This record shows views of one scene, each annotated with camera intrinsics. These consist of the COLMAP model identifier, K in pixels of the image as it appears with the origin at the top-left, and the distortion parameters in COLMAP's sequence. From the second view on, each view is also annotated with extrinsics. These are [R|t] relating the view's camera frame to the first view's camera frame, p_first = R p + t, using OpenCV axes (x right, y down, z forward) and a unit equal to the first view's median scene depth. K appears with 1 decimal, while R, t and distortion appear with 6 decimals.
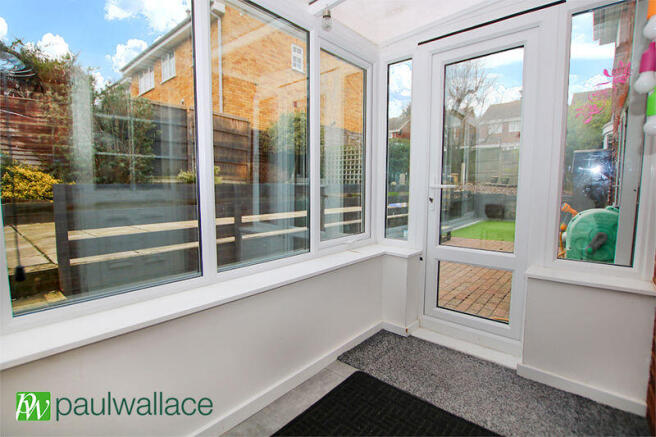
lens RADIAL K [[316.7, 0, 327.9], [0, 316.7, 214.3], [0, 0, 1]] dist [-0.006052, -0.000724]
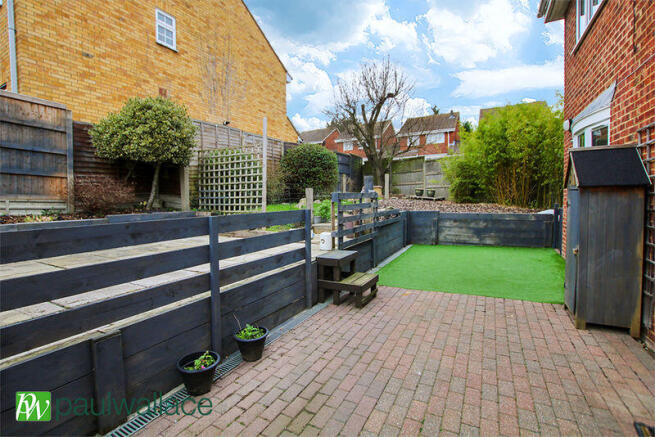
lens RADIAL K [[316.2, 0, 327.1], [0, 316.2, 217.0], [0, 0, 1]] dist [-0.006052, -0.000724]
pose [[0.975900, -0.031946, 0.215867, 0.095411], [0.038171, 0.998965, -0.024729, -0.035612], [-0.214854, 0.032373, 0.976109, 0.237460]]
